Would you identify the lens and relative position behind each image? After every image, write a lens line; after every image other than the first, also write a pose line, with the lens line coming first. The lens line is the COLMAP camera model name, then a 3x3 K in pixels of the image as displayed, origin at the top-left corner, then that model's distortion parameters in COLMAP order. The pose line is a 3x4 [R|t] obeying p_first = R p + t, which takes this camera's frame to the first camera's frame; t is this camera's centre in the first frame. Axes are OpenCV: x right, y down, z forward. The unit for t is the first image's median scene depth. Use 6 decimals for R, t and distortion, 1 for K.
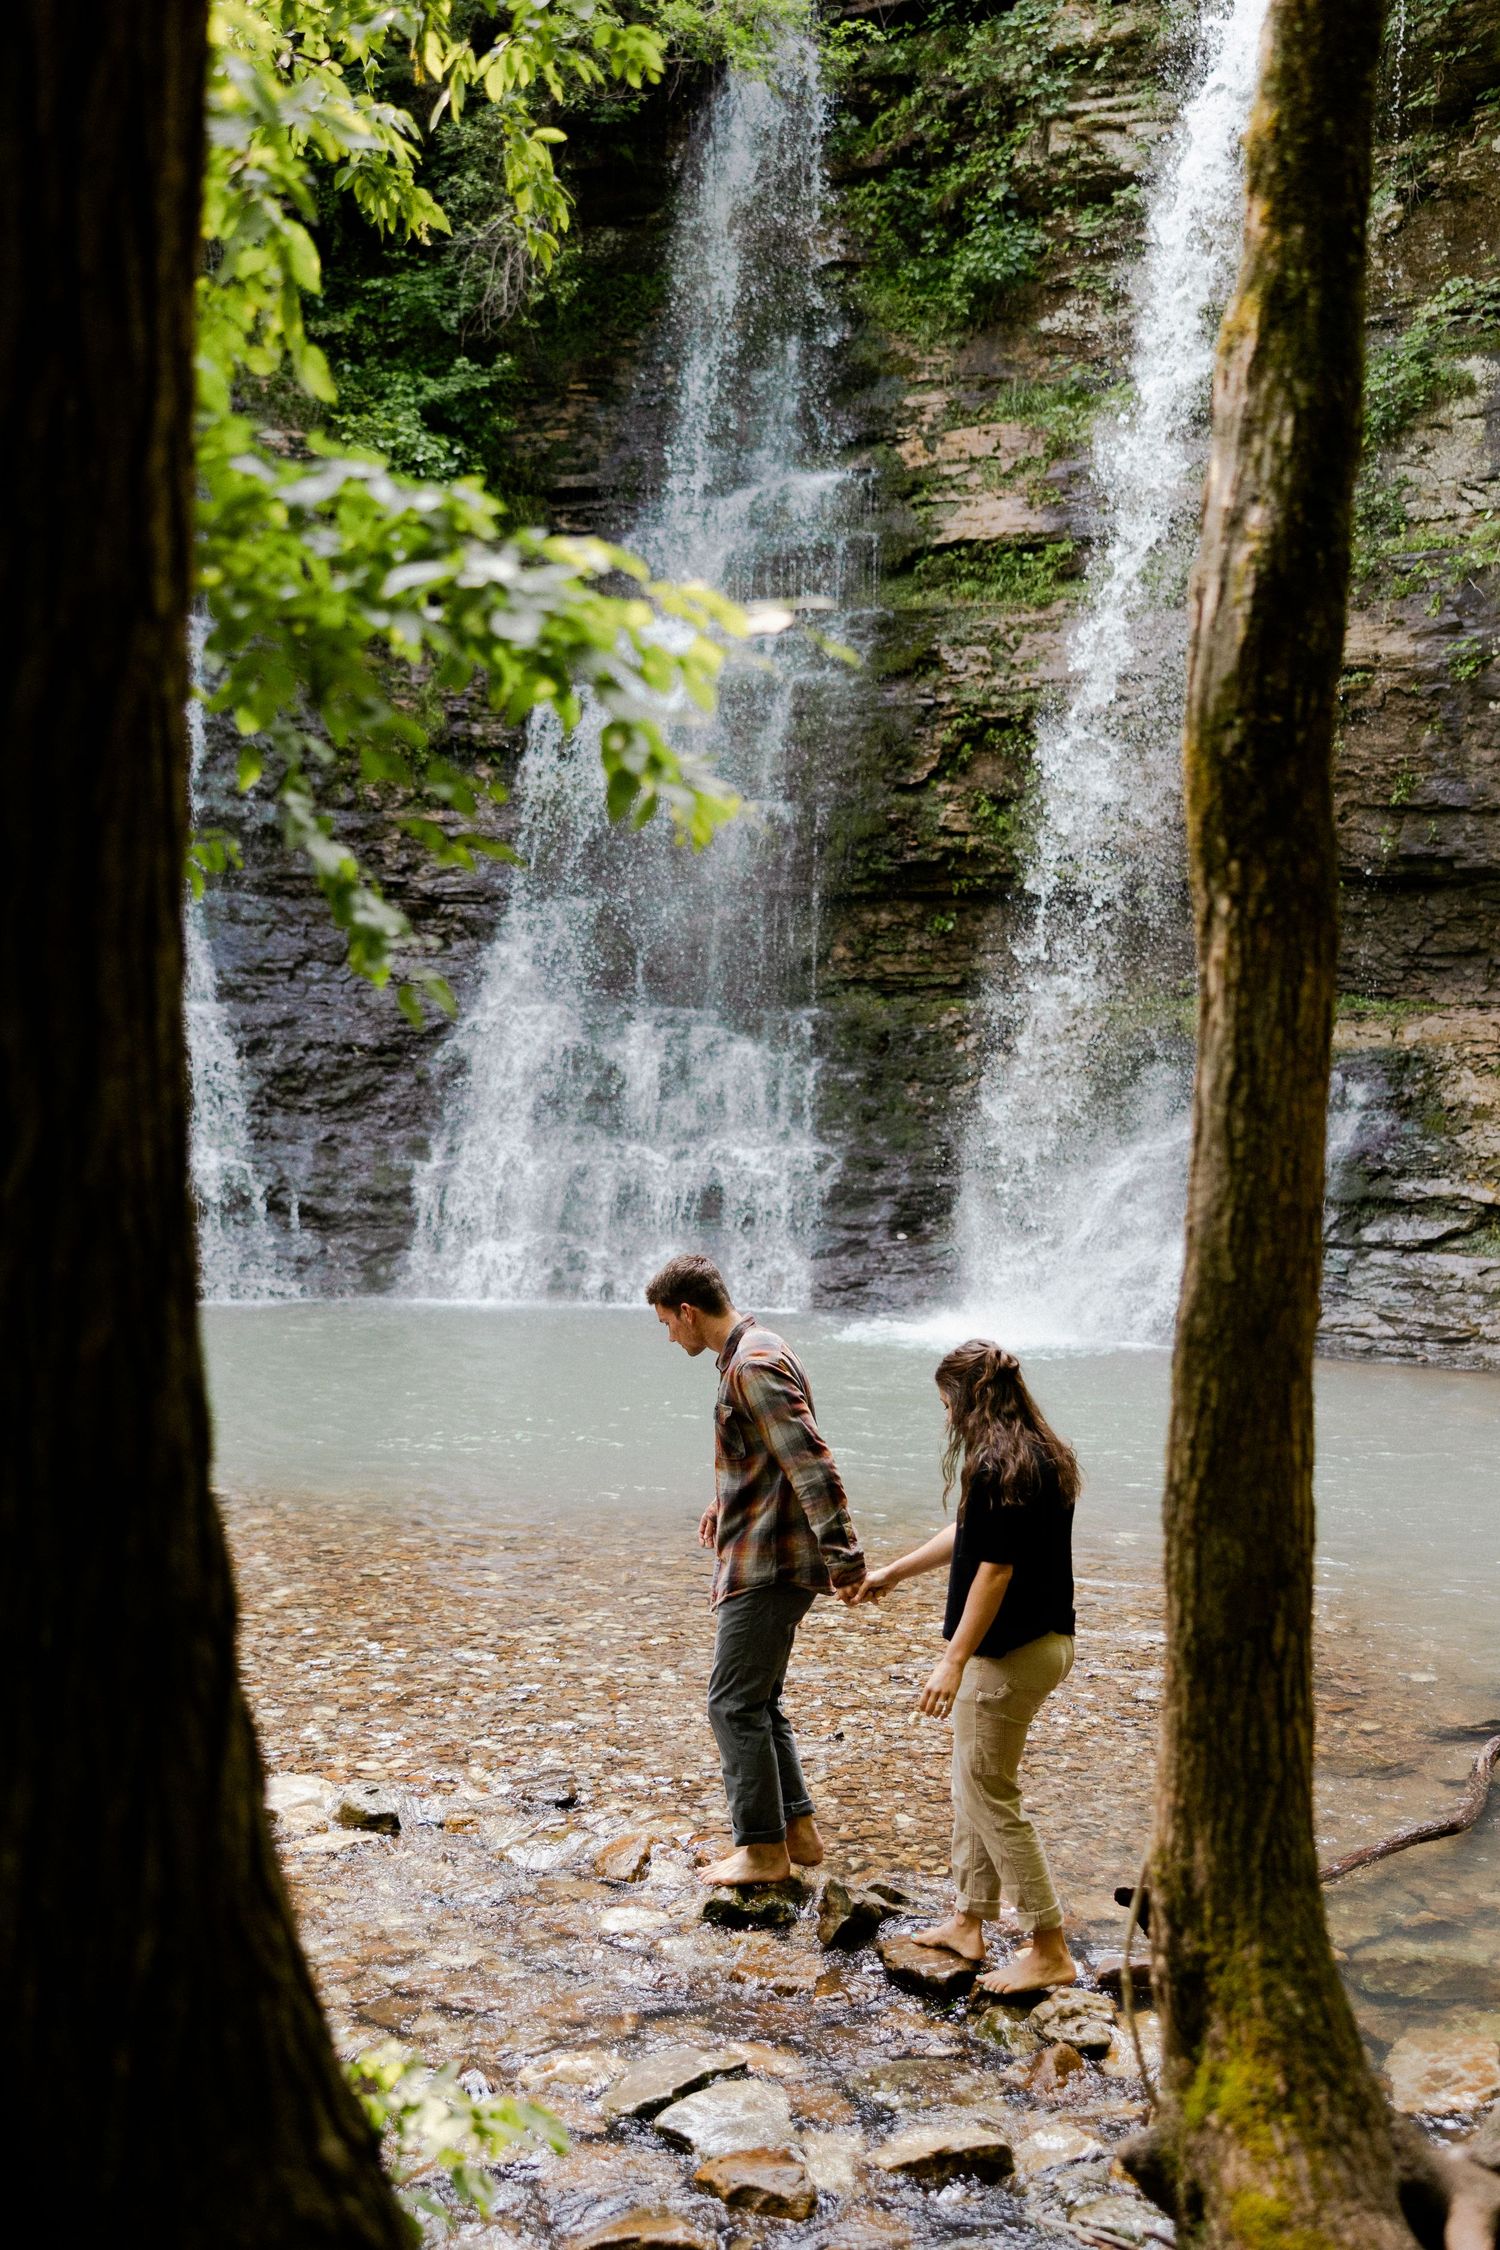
lens RADIAL K [[2227.4, 0, 722.5], [0, 2227.4, 1133.3], [0, 0, 1]] dist [0.021215, 0.010777]
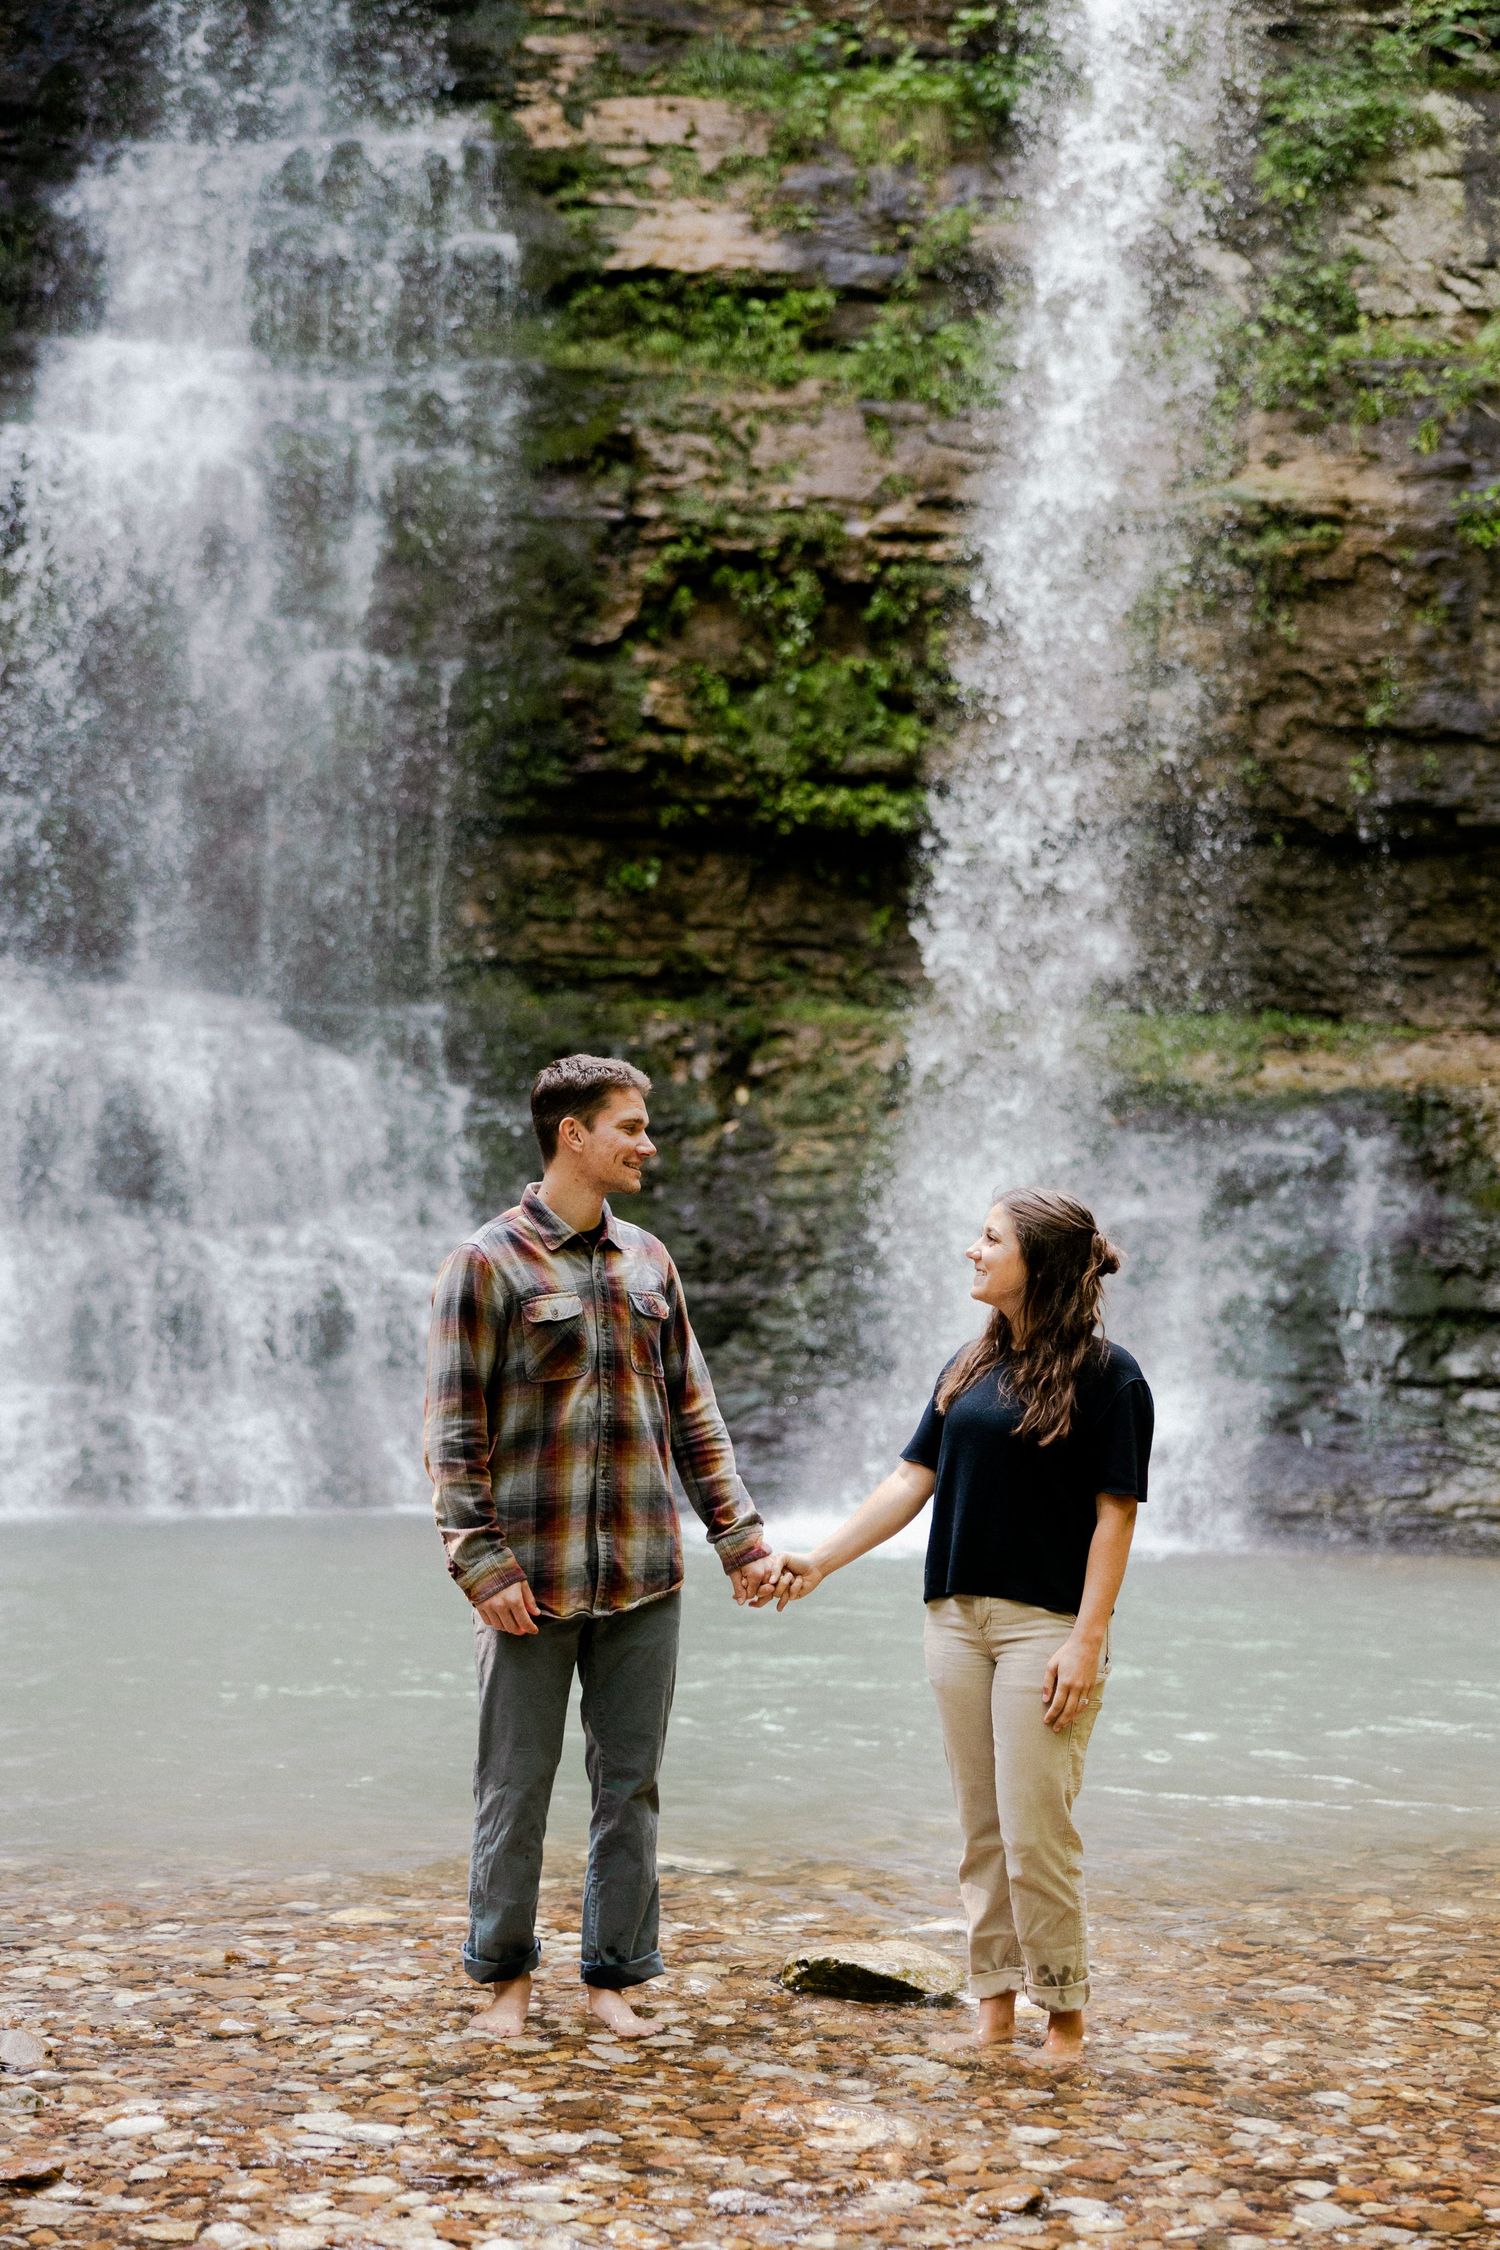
lens RADIAL K [[3208.4, 0, 762.7], [0, 3208.4, 1082.1], [0, 0, 1]] dist [0.021076, -0.008231]
pose [[0.910157, 0.031597, 0.413057, -0.232499], [-0.002130, 0.997431, -0.071605, 0.025252], [-0.414259, 0.064291, 0.907886, 0.193295]]
